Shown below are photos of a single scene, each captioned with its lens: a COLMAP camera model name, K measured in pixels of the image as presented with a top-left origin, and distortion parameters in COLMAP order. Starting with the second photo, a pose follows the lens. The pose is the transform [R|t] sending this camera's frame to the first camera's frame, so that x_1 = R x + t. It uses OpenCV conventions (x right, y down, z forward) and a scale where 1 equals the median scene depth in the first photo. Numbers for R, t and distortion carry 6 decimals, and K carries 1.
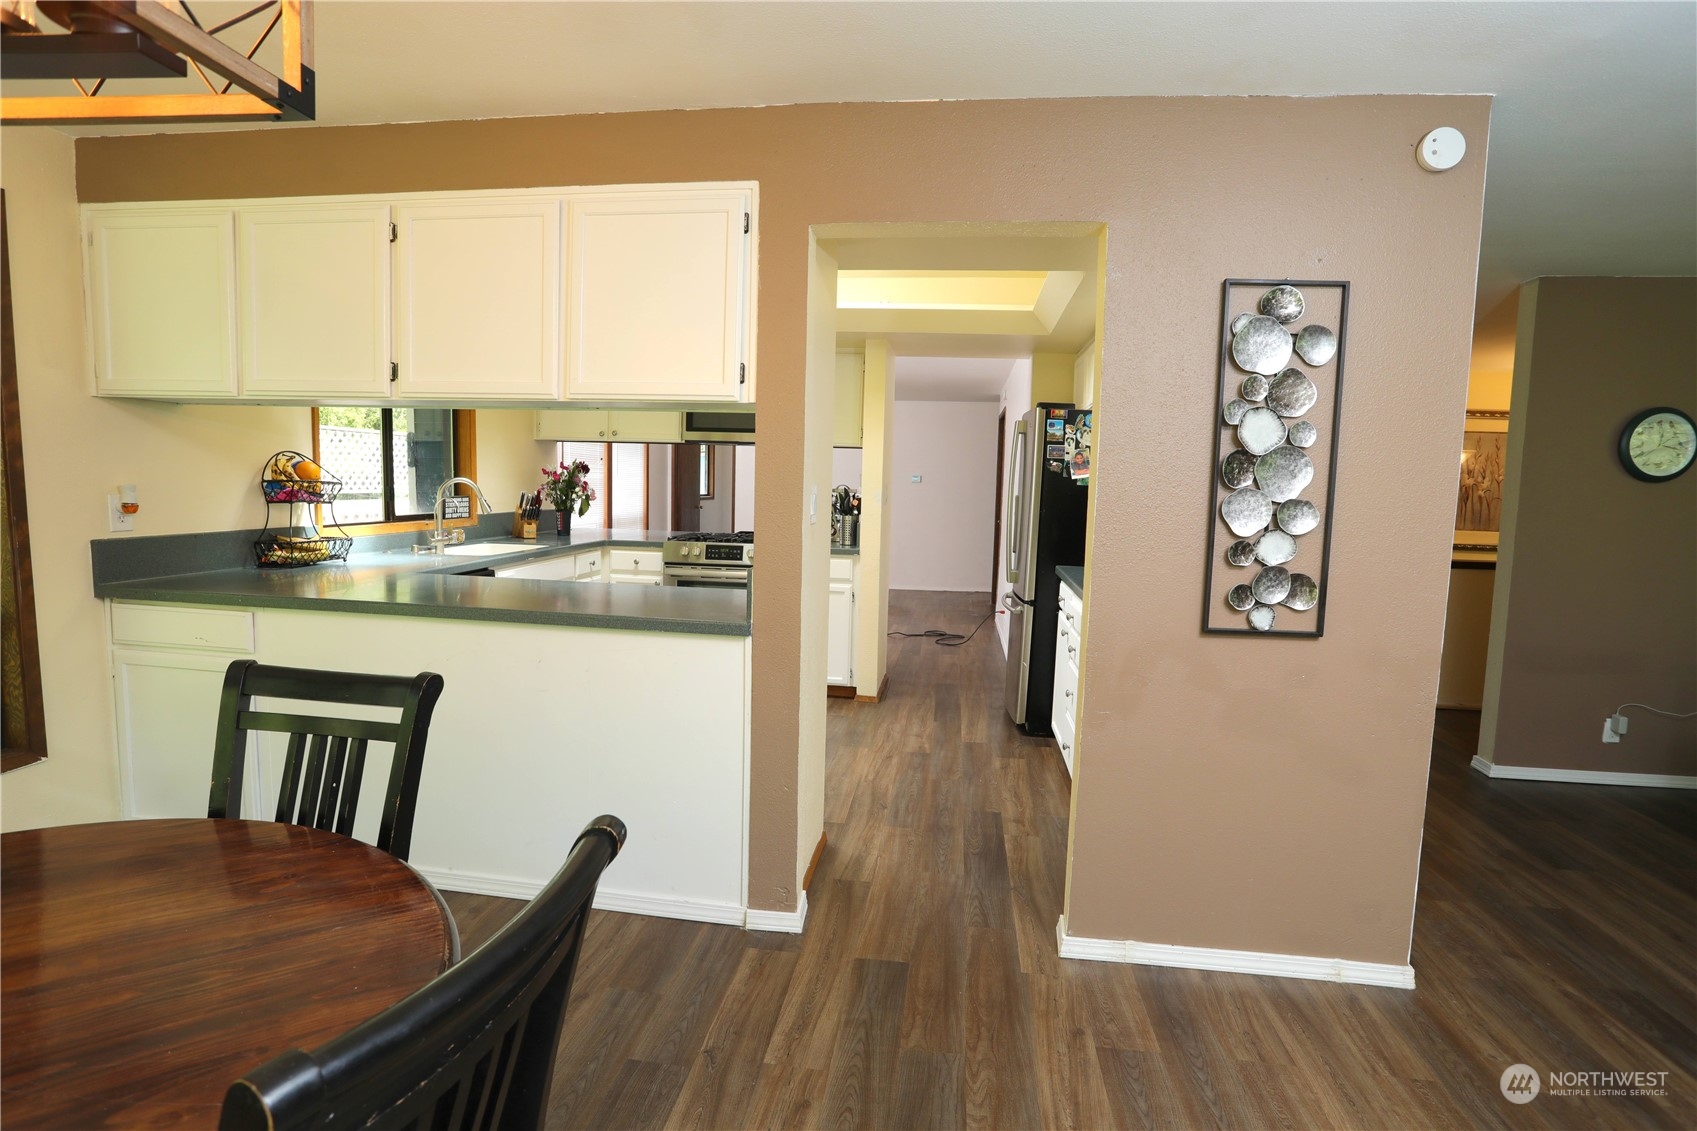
lens RADIAL K [[824.5, 0, 851.1], [0, 824.5, 565.7], [0, 0, 1]] dist [-0.037898, 0.003561]
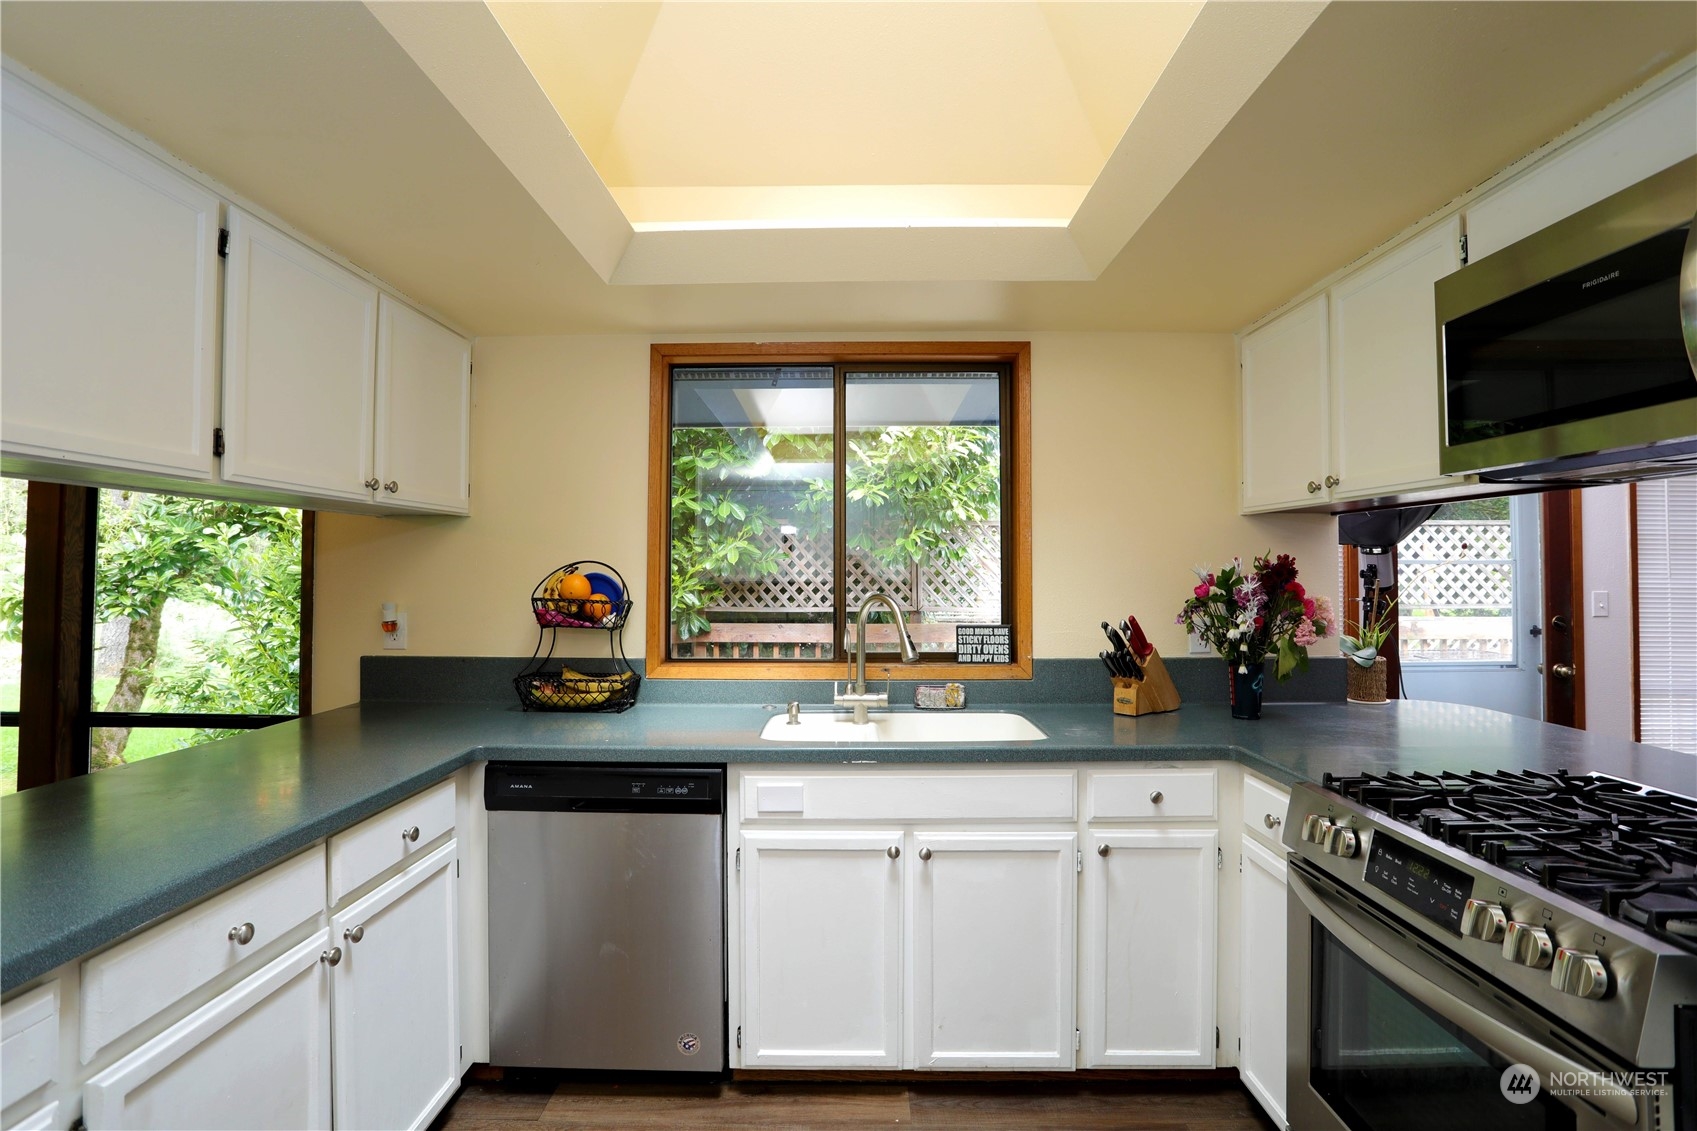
lens RADIAL K [[824.5, 0, 850.1], [0, 824.5, 564.3], [0, 0, 1]] dist [-0.037898, 0.003561]
pose [[0.120806, -0.046082, -0.991606, 0.107377], [-0.099234, 0.993358, -0.058253, -0.116210], [0.987704, 0.105438, 0.115430, 1.156153]]
